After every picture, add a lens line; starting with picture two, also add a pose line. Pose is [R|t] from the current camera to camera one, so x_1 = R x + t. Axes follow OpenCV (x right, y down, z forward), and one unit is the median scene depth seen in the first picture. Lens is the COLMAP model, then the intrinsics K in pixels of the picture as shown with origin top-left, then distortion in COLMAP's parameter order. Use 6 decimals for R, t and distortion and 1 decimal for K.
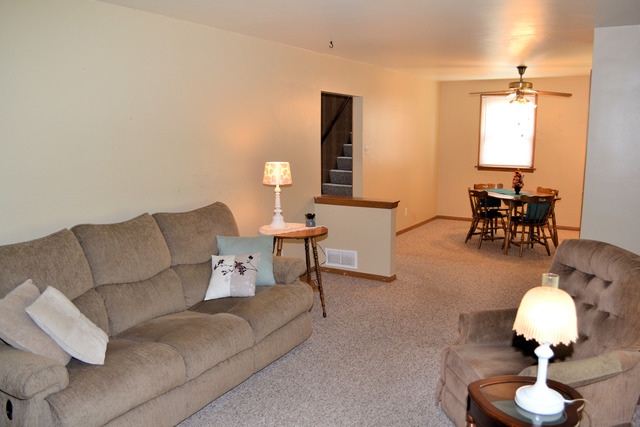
lens RADIAL K [[515.4, 0, 320.0], [0, 515.4, 213.5], [0, 0, 1]] dist [-0.083080, 0.010349]
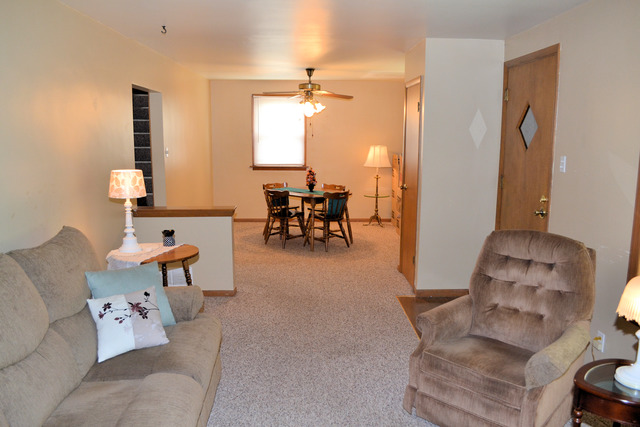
lens RADIAL K [[515.4, 0, 320.0], [0, 515.4, 213.5], [0, 0, 1]] dist [-0.083080, 0.010349]
pose [[0.833940, -0.080111, 0.546009, -0.181174], [0.080018, 0.996505, 0.023994, -0.018484], [-0.546023, 0.023681, 0.837436, 0.117165]]
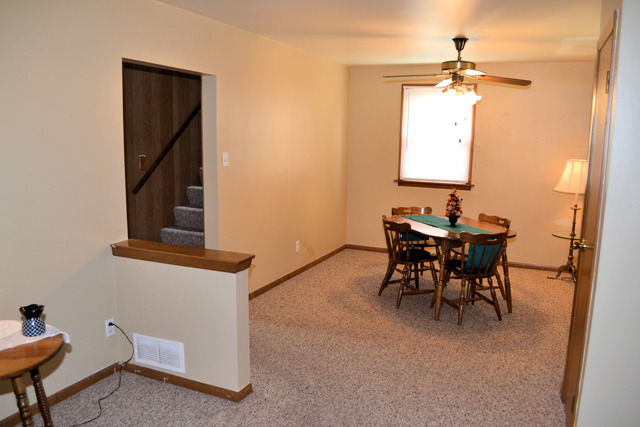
lens RADIAL K [[515.4, 0, 320.0], [0, 515.4, 213.5], [0, 0, 1]] dist [-0.083080, 0.010349]
pose [[0.990183, -0.000970, 0.139776, 0.118961], [0.001338, 0.999996, -0.002535, -0.055613], [-0.139773, 0.002697, 0.990180, 0.356104]]
